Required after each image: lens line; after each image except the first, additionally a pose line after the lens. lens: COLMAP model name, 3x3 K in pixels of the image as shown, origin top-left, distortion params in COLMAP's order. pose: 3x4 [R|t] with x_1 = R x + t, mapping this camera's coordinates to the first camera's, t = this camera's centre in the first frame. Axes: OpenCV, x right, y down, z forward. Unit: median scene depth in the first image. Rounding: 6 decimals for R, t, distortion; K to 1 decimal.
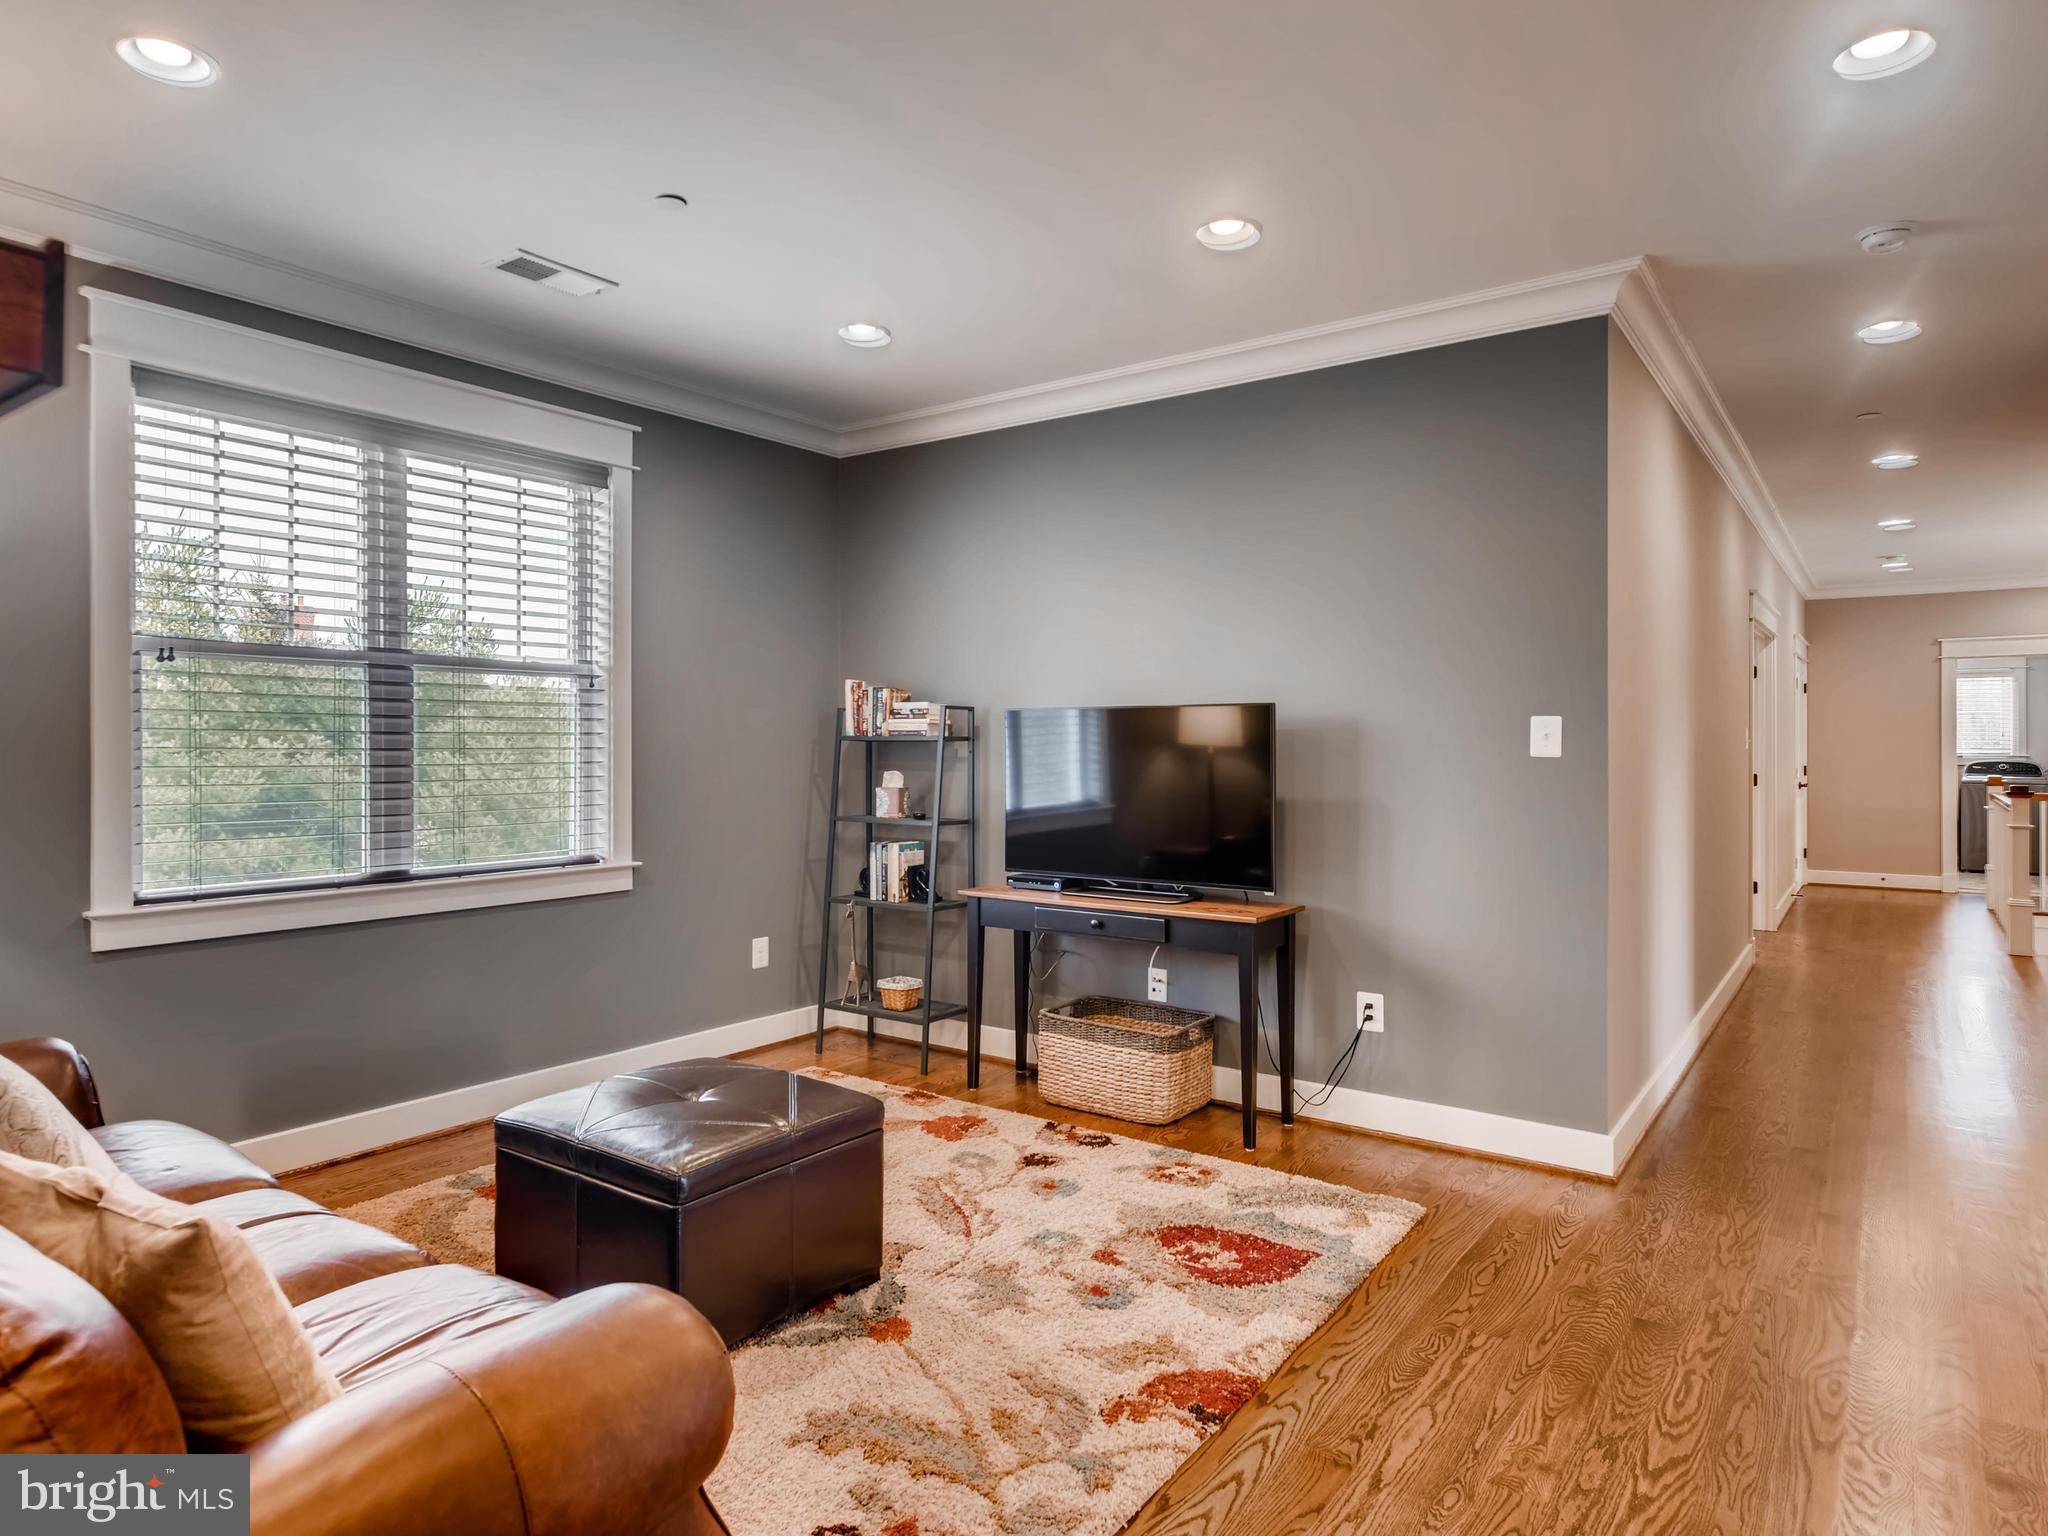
lens RADIAL K [[1172.6, 0, 1024.9], [0, 1172.6, 750.6], [0, 0, 1]] dist [-0.005788, 0.006660]
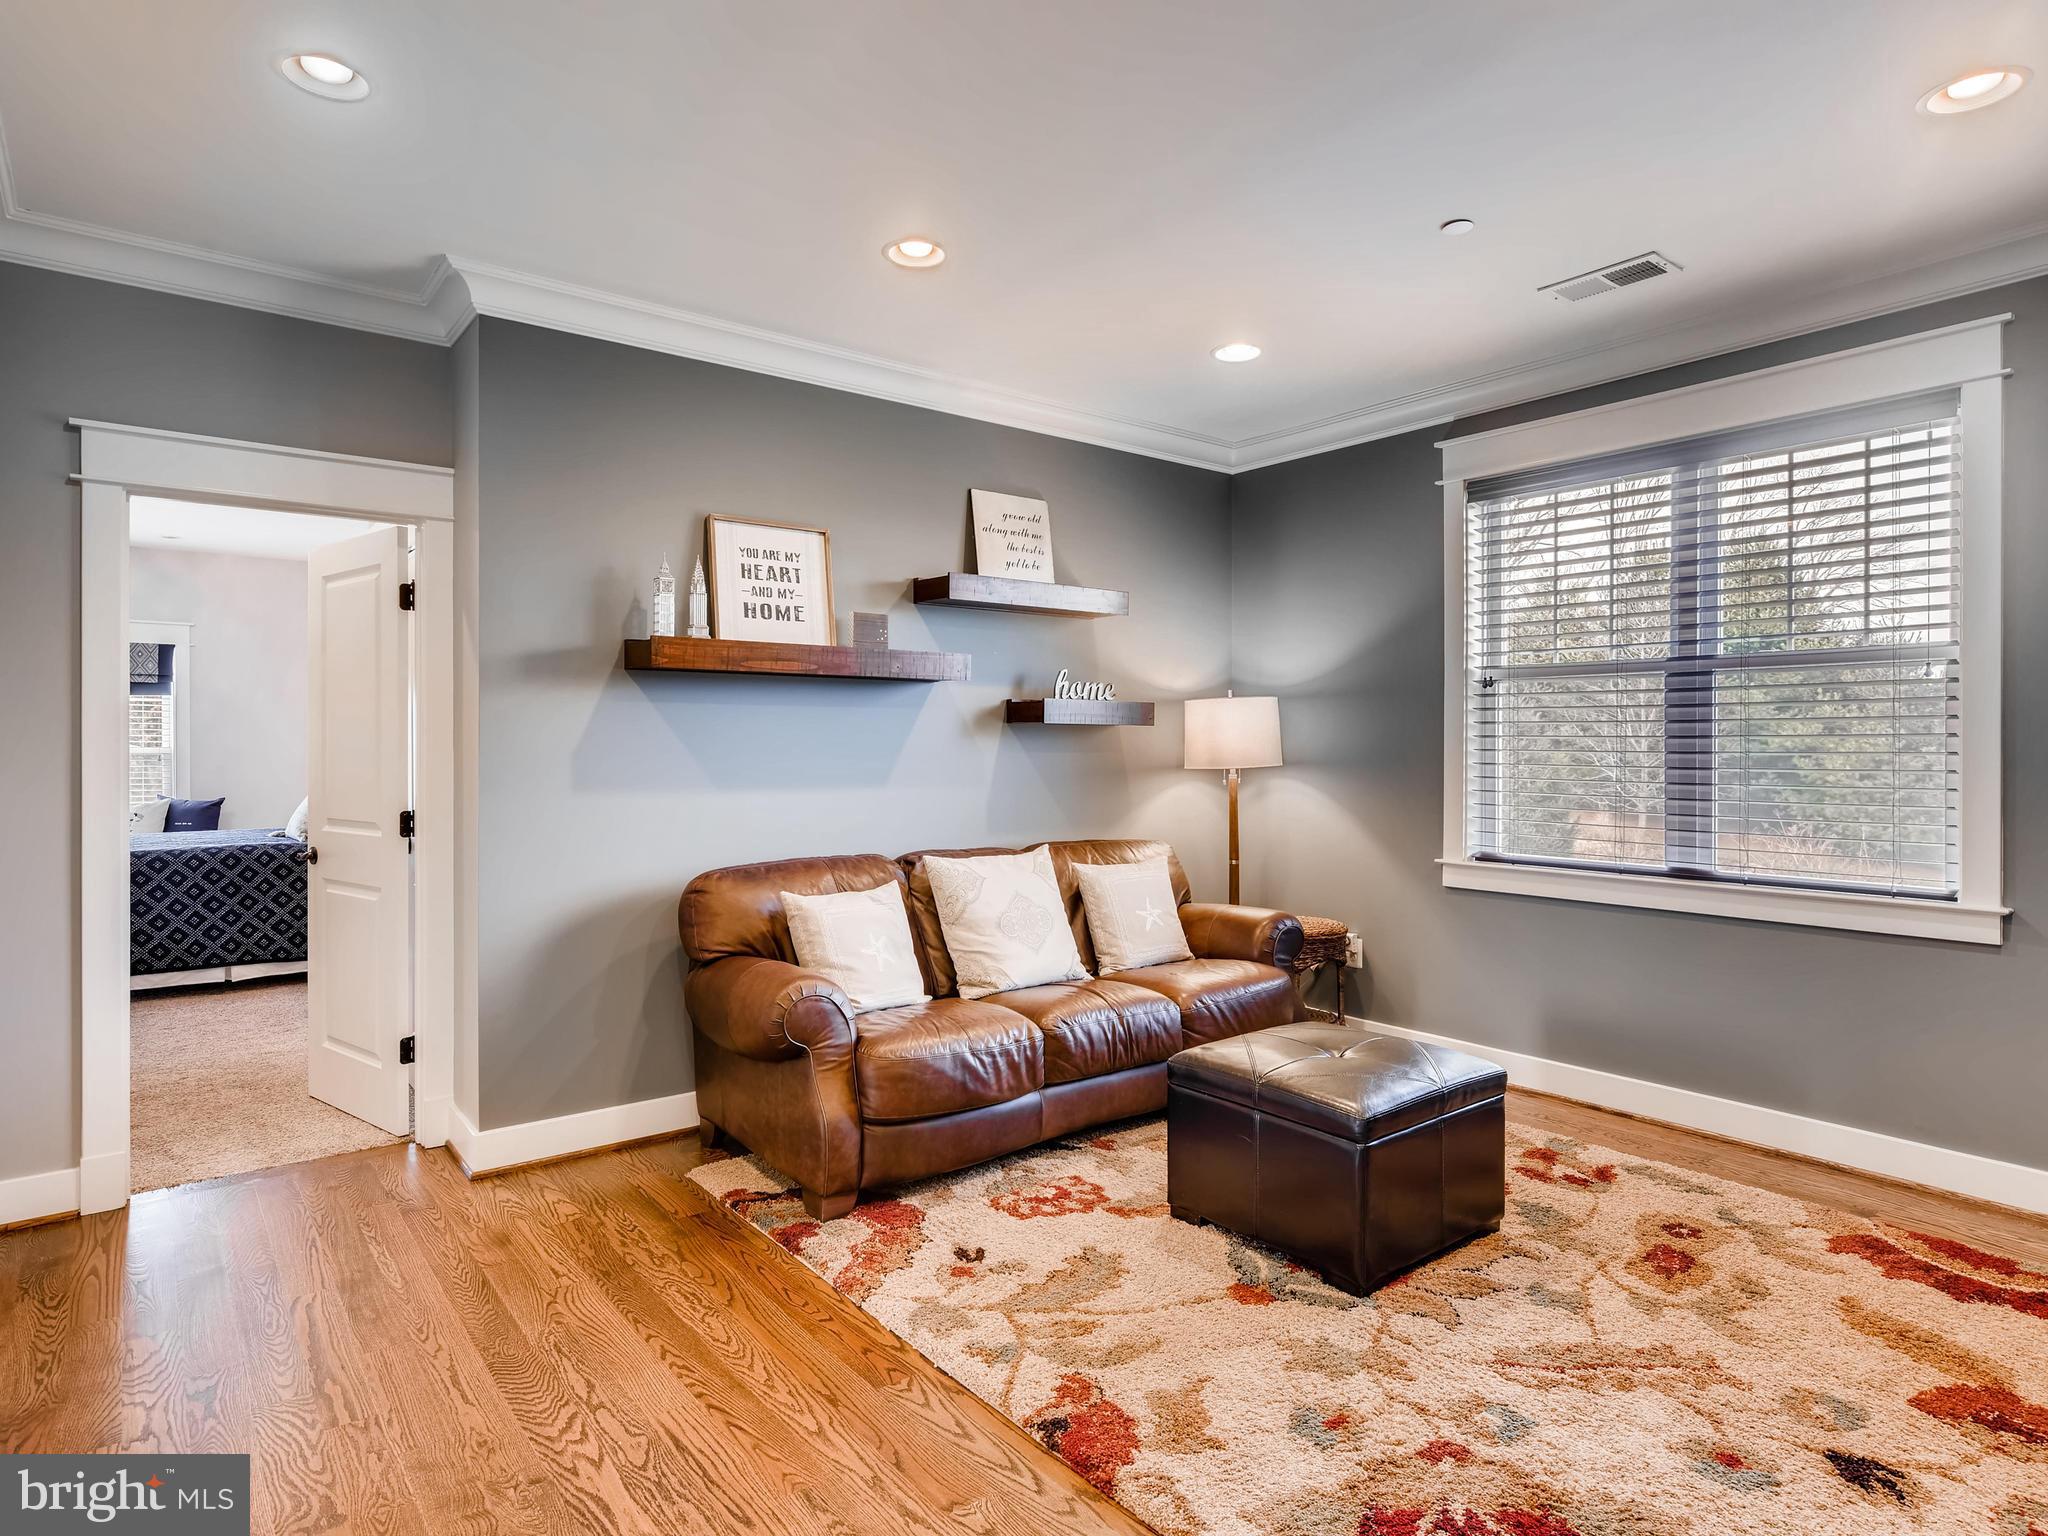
lens RADIAL K [[1172.6, 0, 1025.1], [0, 1172.6, 764.4], [0, 0, 1]] dist [-0.005788, 0.006660]
pose [[-0.269592, 0.013539, -0.962880, 0.782777], [-0.006142, 0.999857, 0.015778, -0.004092], [0.962955, 0.010167, -0.269470, 0.881494]]
